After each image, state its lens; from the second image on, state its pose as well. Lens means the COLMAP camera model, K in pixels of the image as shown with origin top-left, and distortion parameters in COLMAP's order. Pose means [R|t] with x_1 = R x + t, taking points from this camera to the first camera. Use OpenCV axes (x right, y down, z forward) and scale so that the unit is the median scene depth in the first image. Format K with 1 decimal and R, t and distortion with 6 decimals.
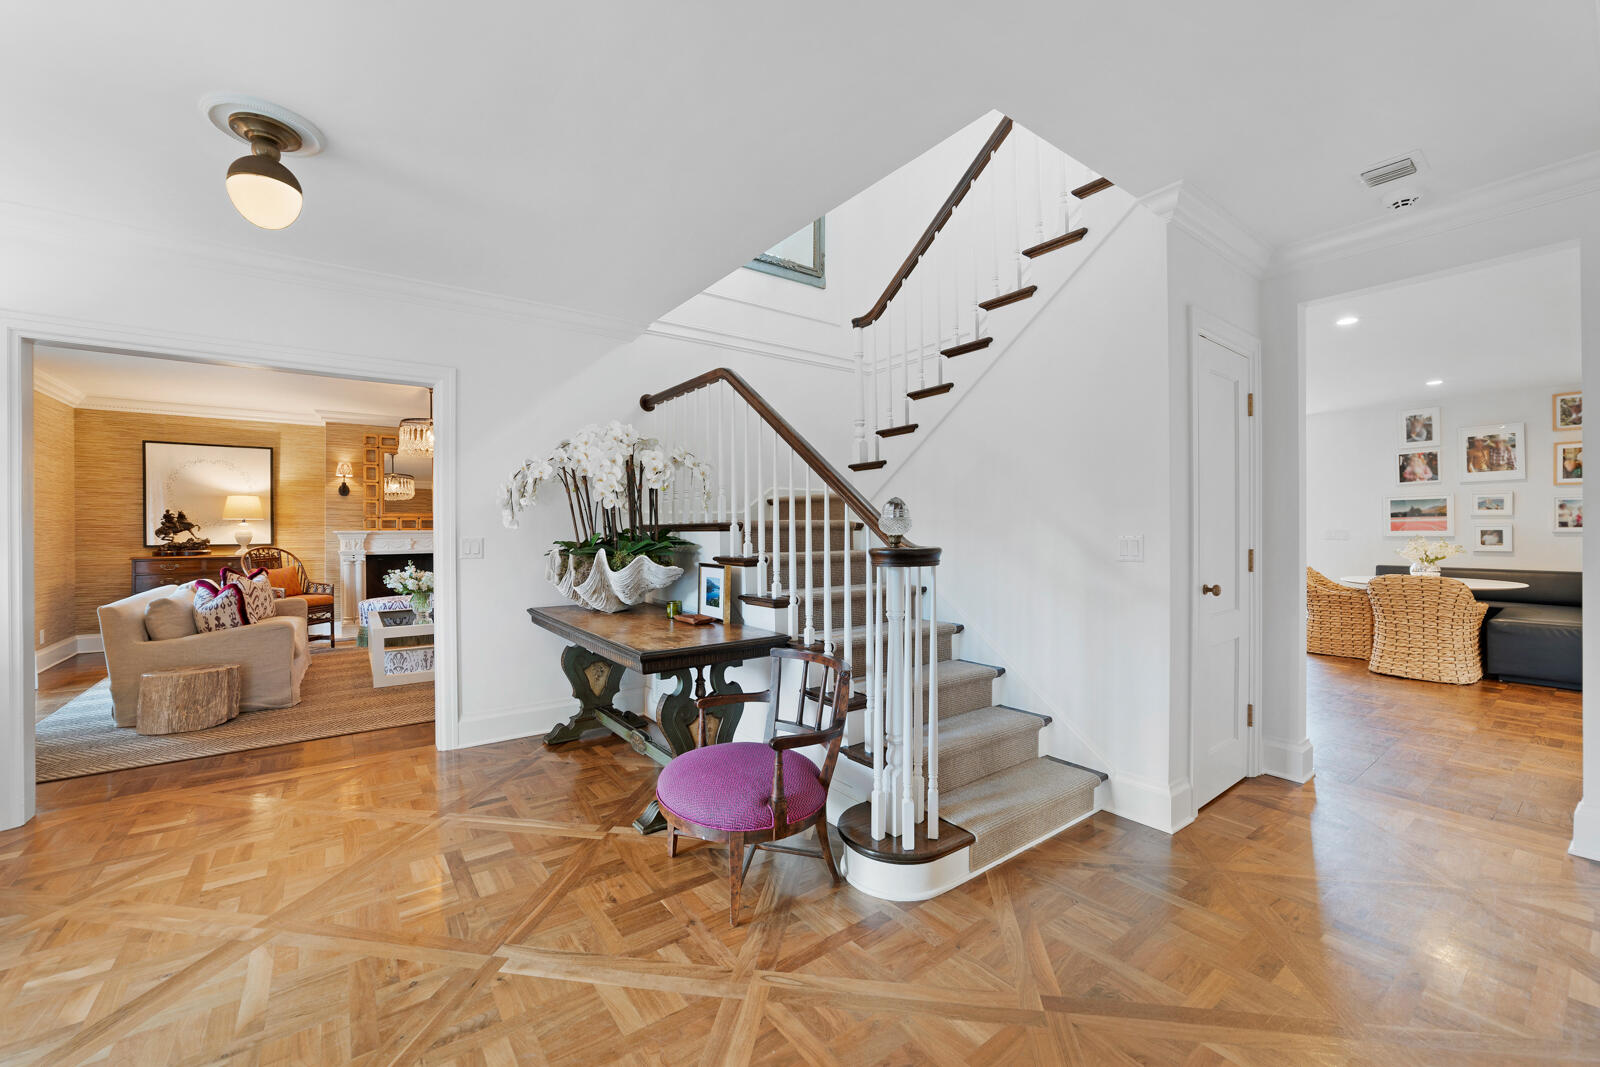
lens RADIAL K [[631.9, 0, 807.0], [0, 631.9, 530.1], [0, 0, 1]] dist [-0.013349, 0.001876]
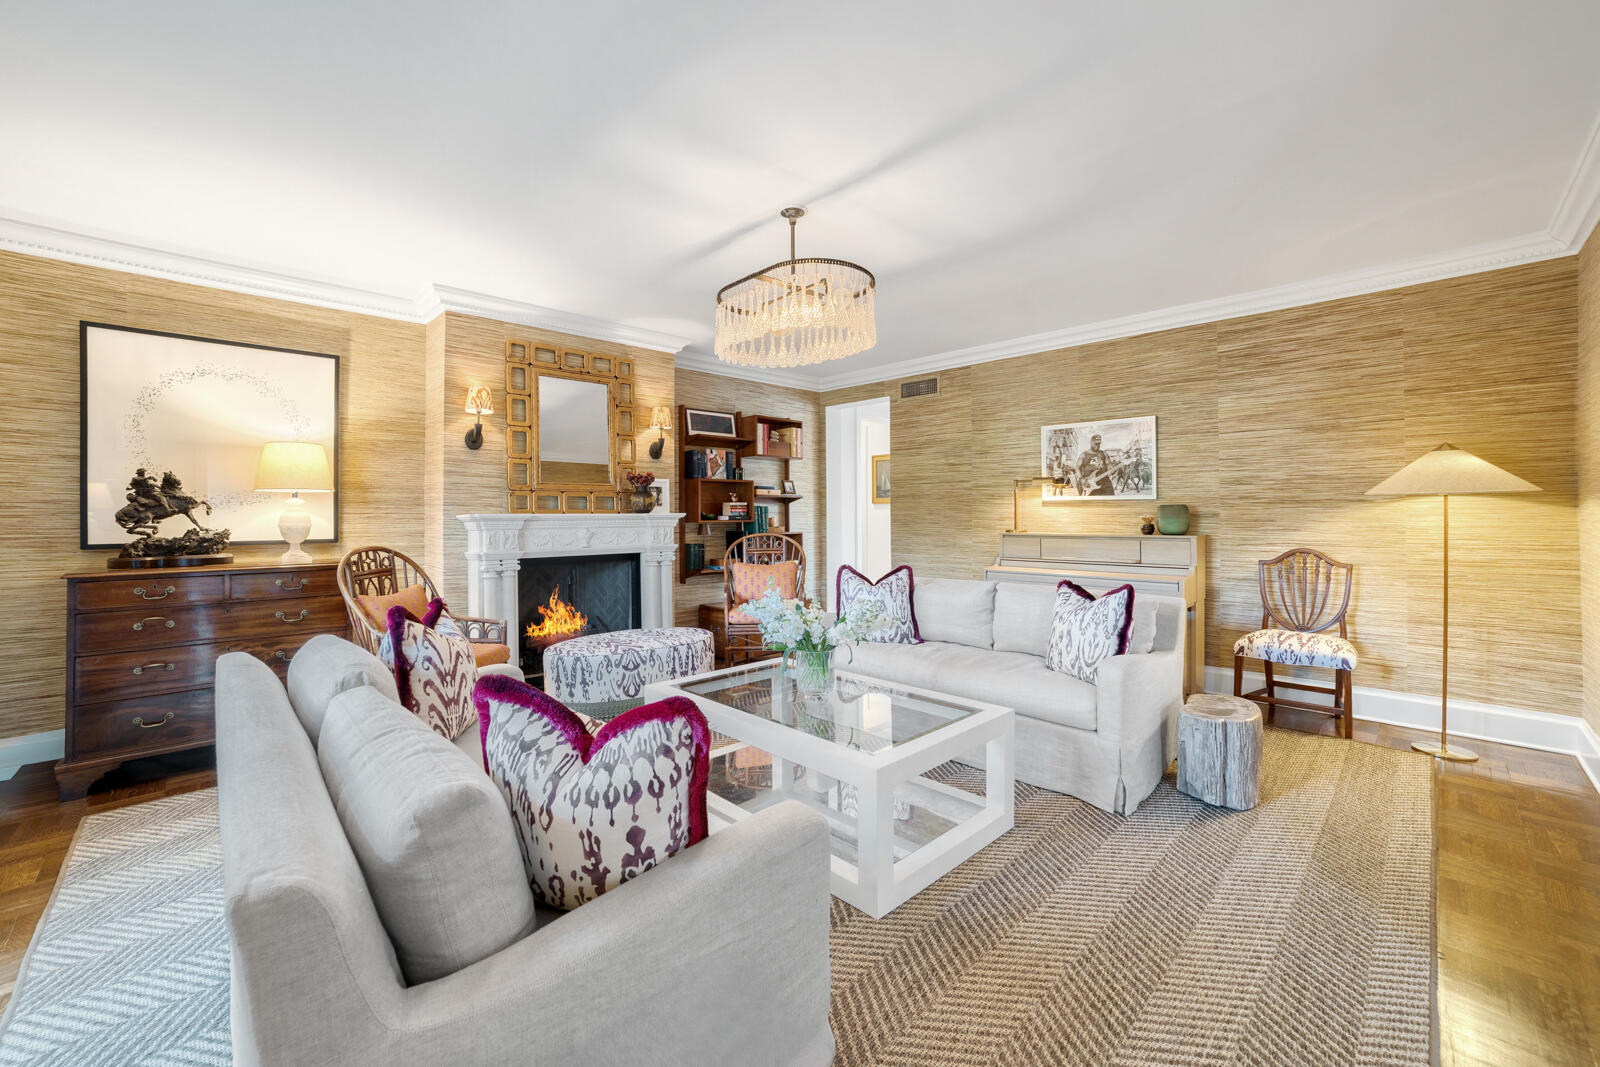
lens RADIAL K [[631.9, 0, 795.3], [0, 631.9, 516.0], [0, 0, 1]] dist [-0.013349, 0.001876]
pose [[0.993024, -0.004960, 0.117808, -0.586363], [0.005213, 0.999985, -0.001842, 0.006008], [-0.117797, 0.002443, 0.993035, 0.473198]]
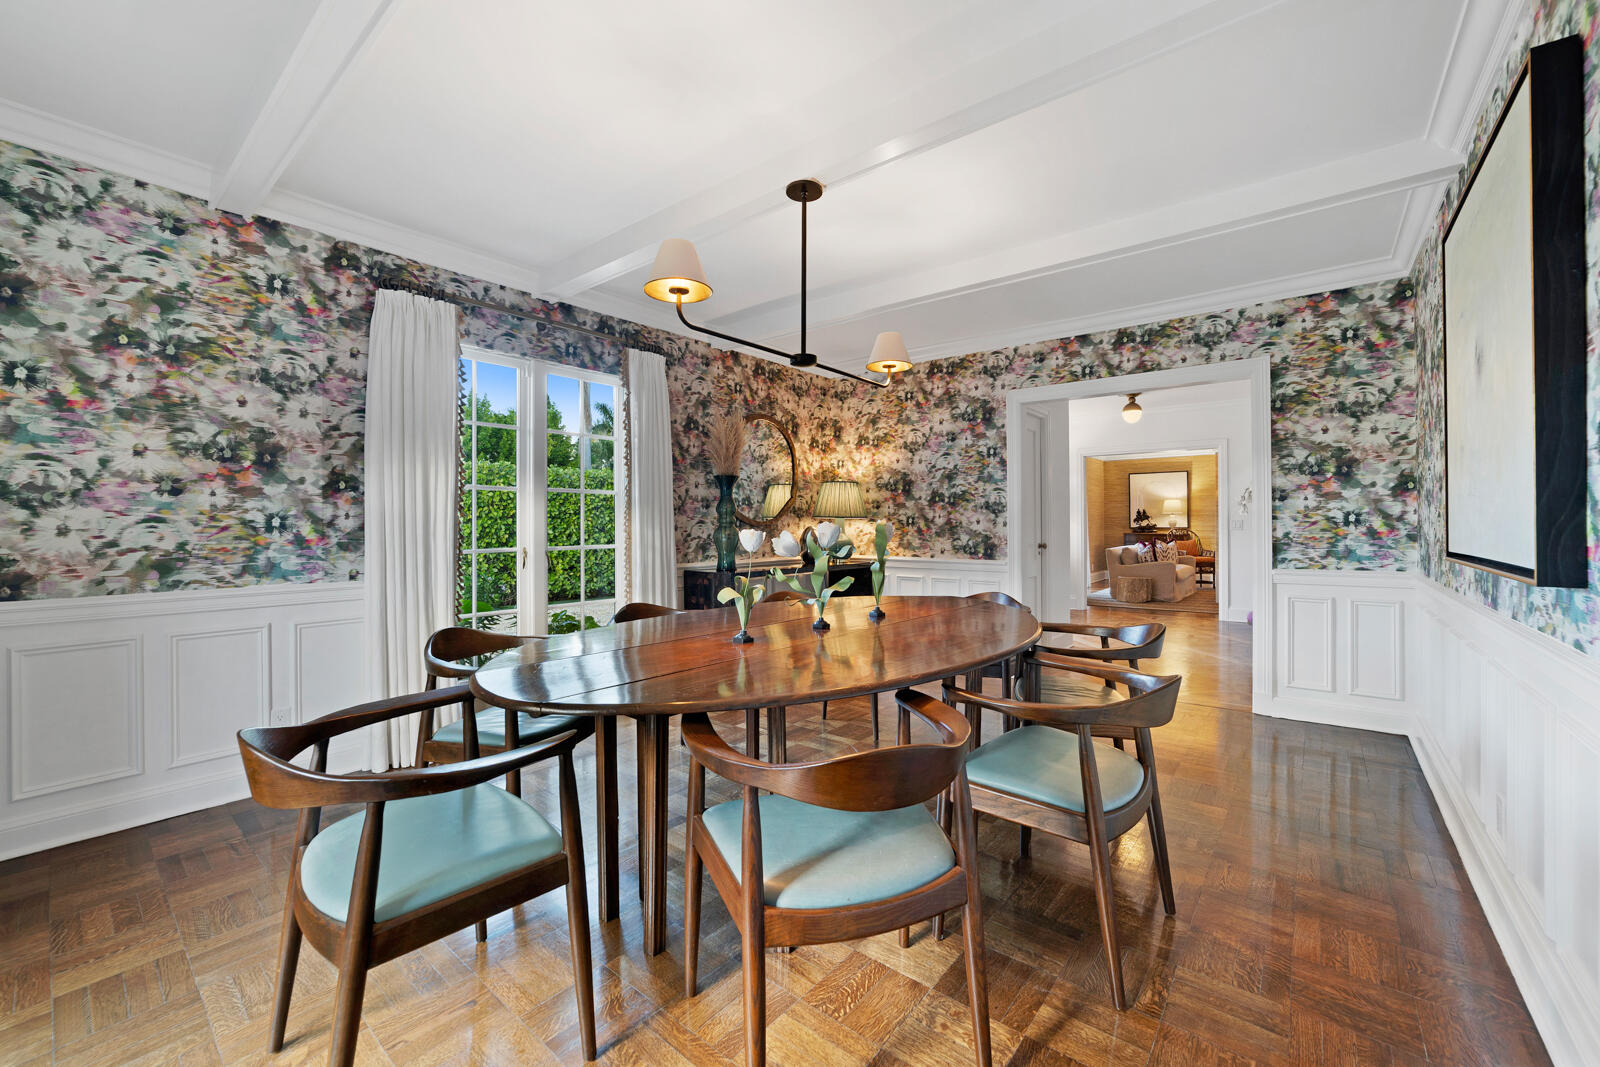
lens RADIAL K [[631.9, 0, 802.7], [0, 631.9, 524.8], [0, 0, 1]] dist [-0.013349, 0.001876]
pose [[0.239063, 0.001816, -0.971002, 0.604528], [-0.002752, 0.999996, 0.001192, 0.017012], [0.971000, 0.002388, 0.239066, -0.462441]]
